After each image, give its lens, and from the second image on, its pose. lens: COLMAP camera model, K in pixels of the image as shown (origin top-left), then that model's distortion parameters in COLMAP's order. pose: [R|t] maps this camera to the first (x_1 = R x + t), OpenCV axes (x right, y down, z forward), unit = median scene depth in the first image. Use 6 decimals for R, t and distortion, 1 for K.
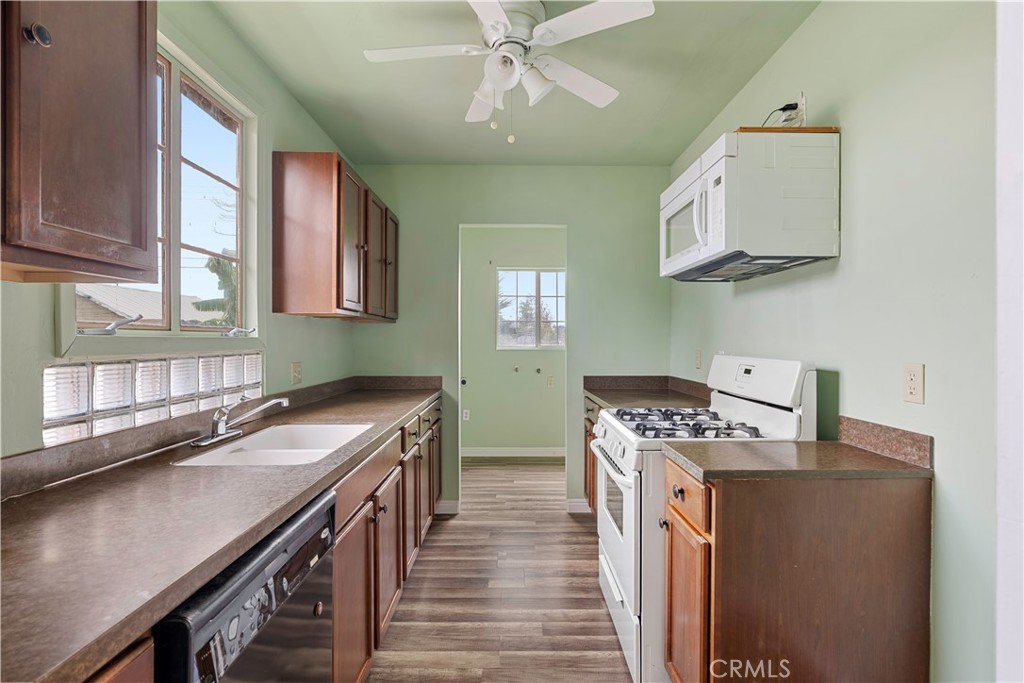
lens RADIAL K [[494.1, 0, 512.0], [0, 494.1, 341.5], [0, 0, 1]] dist [0.000496, 0.000043]
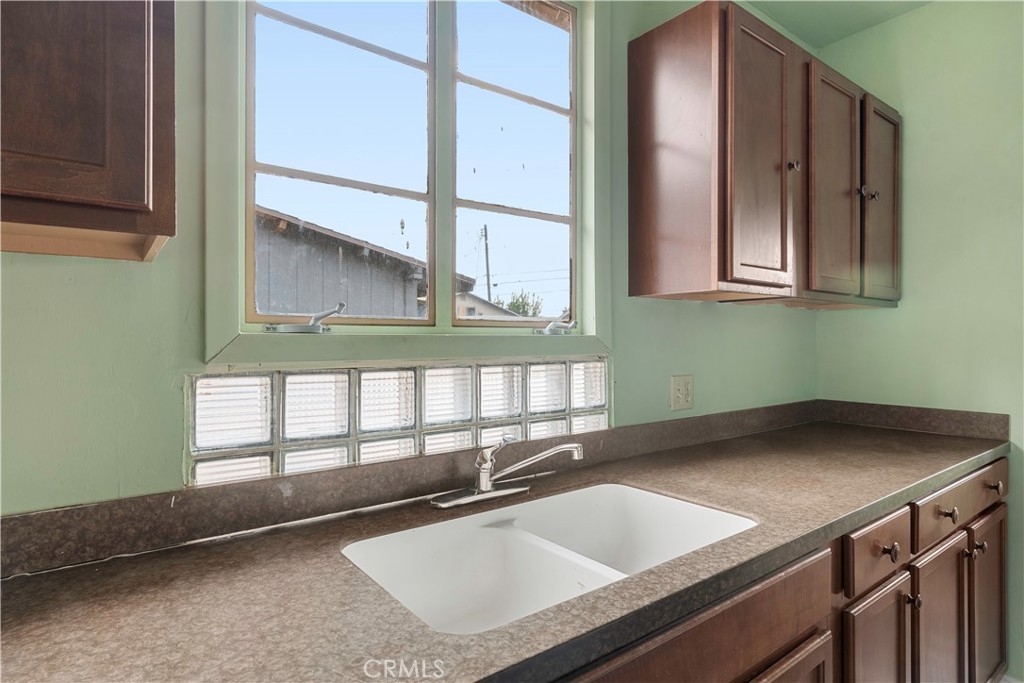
lens RADIAL K [[550.3, 0, 518.0], [0, 550.3, 338.5], [0, 0, 1]] dist [-0.003842, -0.000712]
pose [[0.603987, -0.000883, -0.796993, -0.007526], [-0.002245, 0.999994, -0.002809, -0.001881], [0.796991, 0.003486, 0.603981, 0.443761]]
